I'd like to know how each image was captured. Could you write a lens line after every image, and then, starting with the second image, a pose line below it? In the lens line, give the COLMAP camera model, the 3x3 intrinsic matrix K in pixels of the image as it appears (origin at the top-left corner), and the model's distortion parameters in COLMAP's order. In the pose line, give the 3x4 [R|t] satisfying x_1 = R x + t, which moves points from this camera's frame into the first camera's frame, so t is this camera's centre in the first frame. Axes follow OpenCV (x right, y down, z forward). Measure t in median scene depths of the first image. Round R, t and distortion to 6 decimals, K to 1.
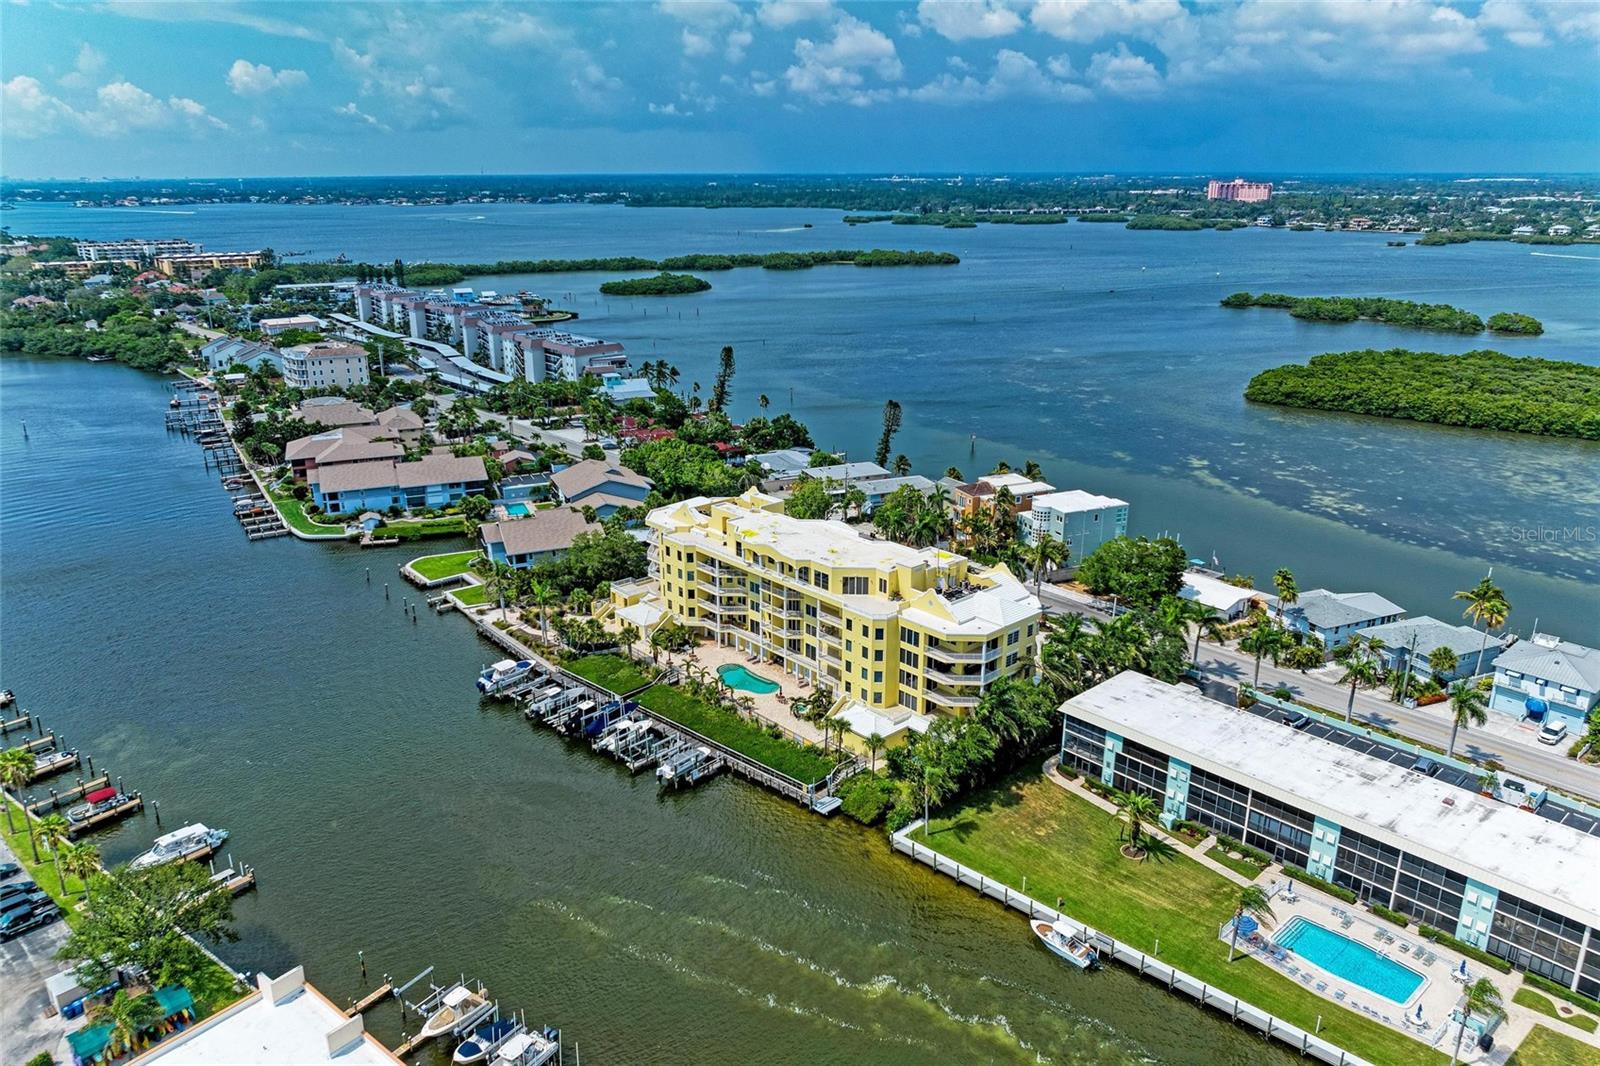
lens RADIAL K [[1110.3, 0, 818.3], [0, 1110.3, 526.7], [0, 0, 1]] dist [-0.019919, 0.000312]
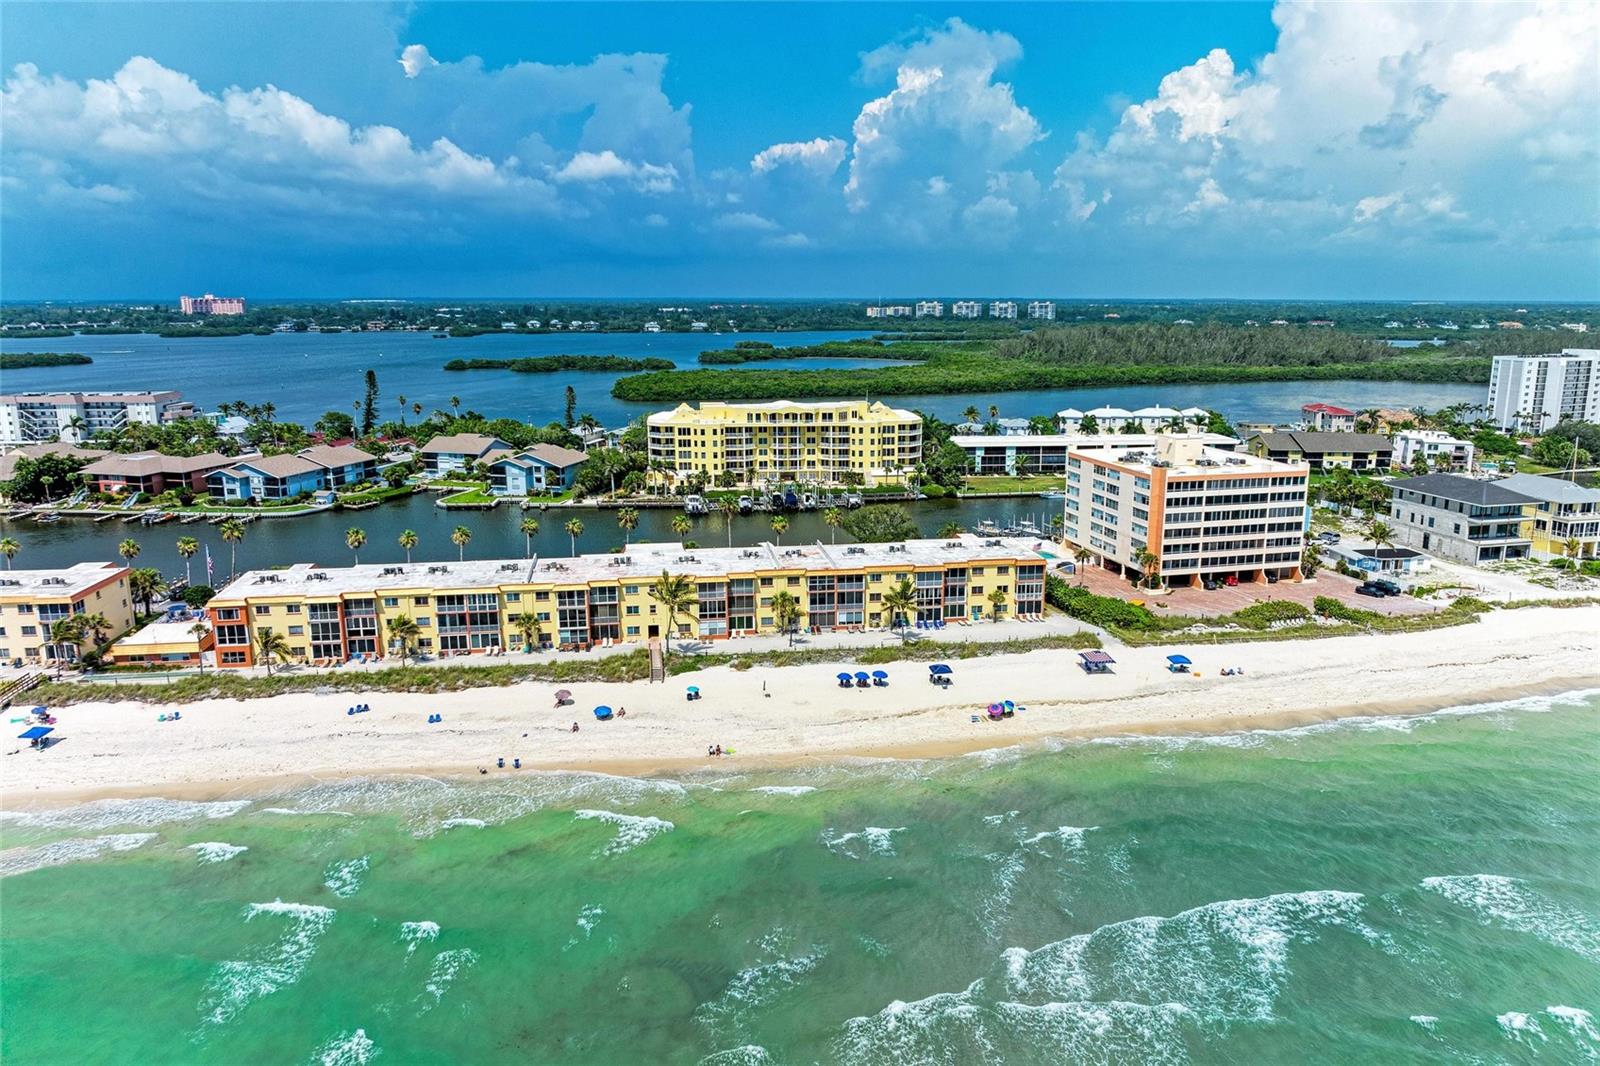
lens RADIAL K [[1110.3, 0, 818.3], [0, 1110.3, 526.7], [0, 0, 1]] dist [-0.019919, 0.000312]
pose [[0.583330, -0.164421, 0.795419, -1.395248], [0.251204, 0.967805, 0.015831, 0.177807], [-0.772414, 0.190578, 0.605853, -0.070819]]
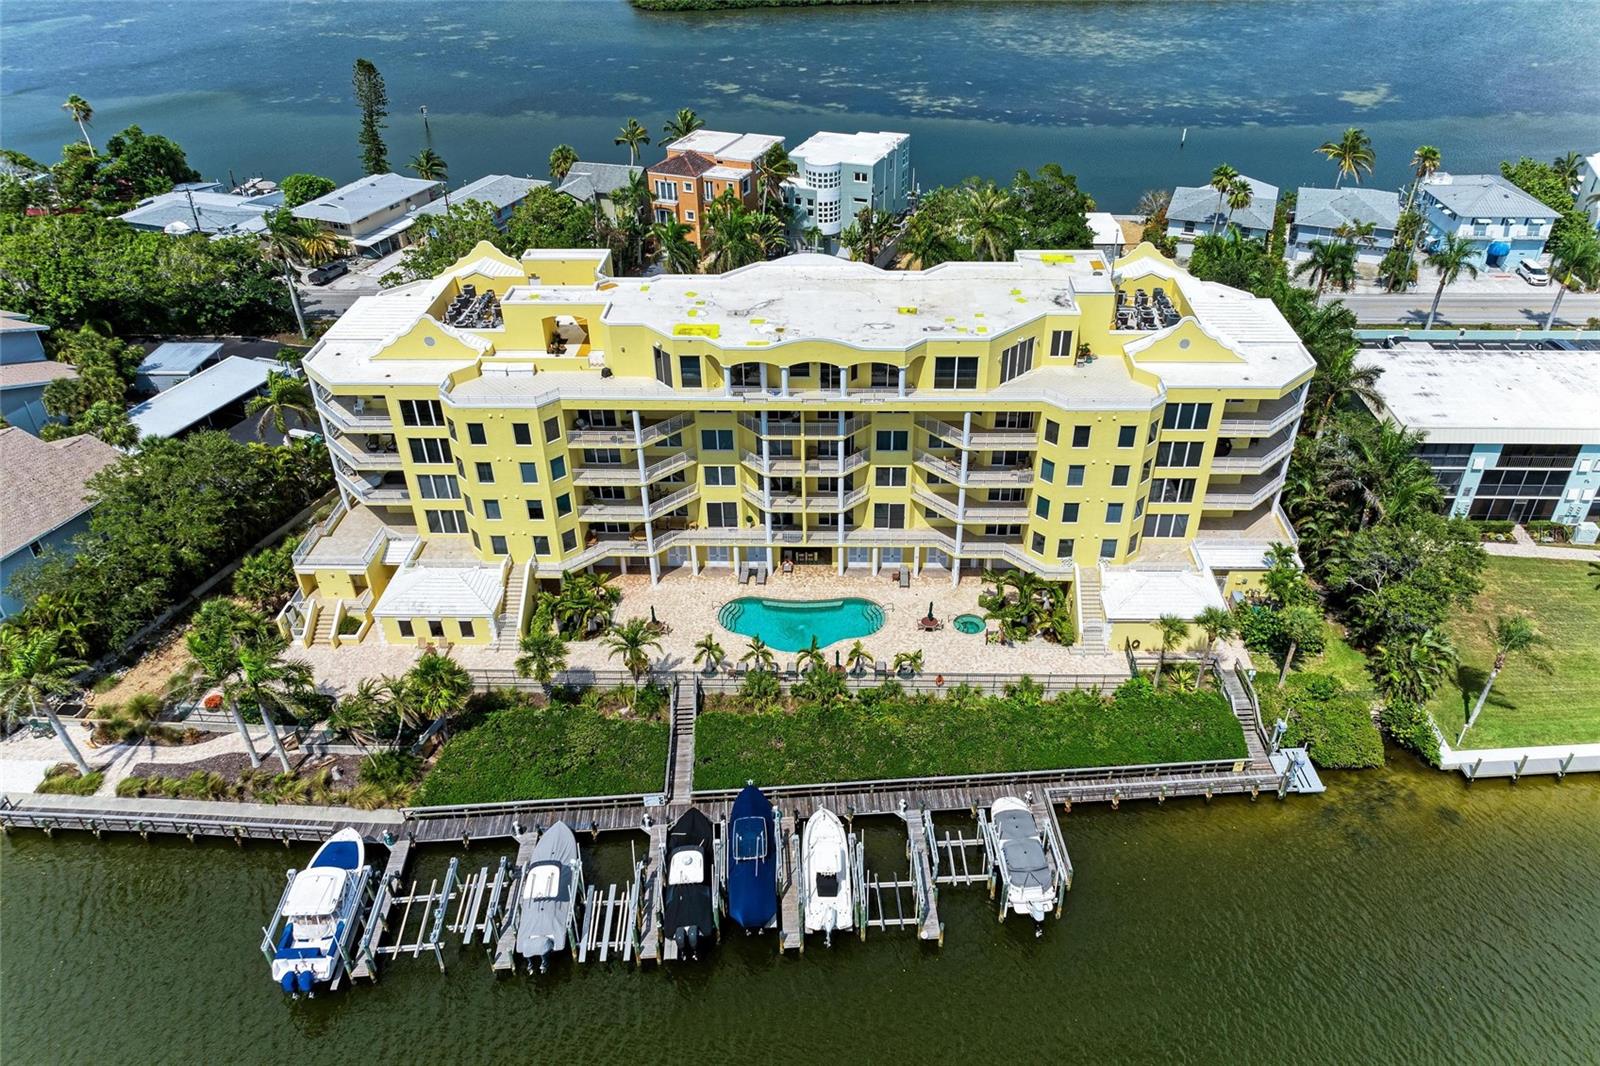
lens RADIAL K [[1110.3, 0, 818.3], [0, 1110.3, 526.7], [0, 0, 1]] dist [-0.019919, 0.000312]
pose [[0.695728, -0.406299, 0.592354, -0.326233], [0.225437, 0.906496, 0.356992, -0.071264], [-0.682012, -0.114830, 0.722270, 0.631299]]
